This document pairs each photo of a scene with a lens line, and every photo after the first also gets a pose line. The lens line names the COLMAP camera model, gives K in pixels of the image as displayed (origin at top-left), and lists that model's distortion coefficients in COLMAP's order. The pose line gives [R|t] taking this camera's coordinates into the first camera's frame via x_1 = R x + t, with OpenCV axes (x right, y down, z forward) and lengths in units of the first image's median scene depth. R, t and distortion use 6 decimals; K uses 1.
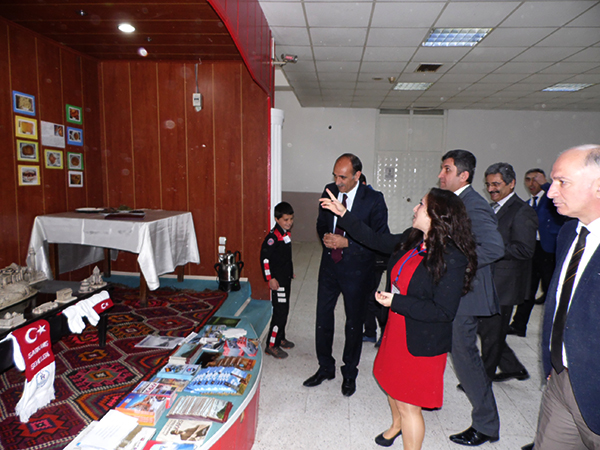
lens RADIAL K [[401.1, 0, 300.0], [0, 401.1, 225.0], [0, 0, 1]] dist [-0.003180, -0.001639]
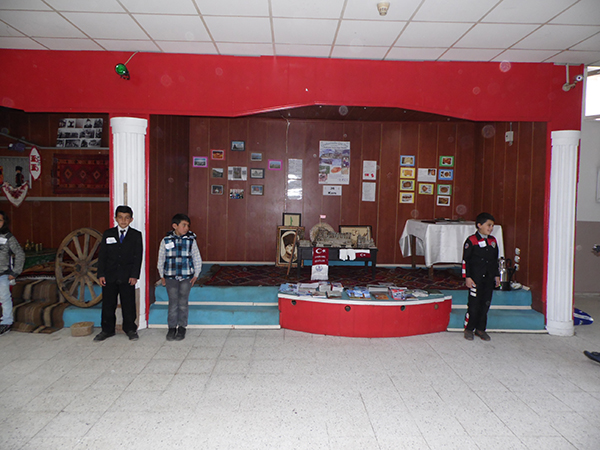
lens RADIAL K [[401.1, 0, 300.0], [0, 401.1, 225.0], [0, 0, 1]] dist [-0.003180, -0.001639]
pose [[0.127892, 0.037814, -0.991067, 1.087472], [-0.139097, 0.990080, 0.019827, 0.034248], [0.981986, 0.135319, 0.131883, 0.261649]]
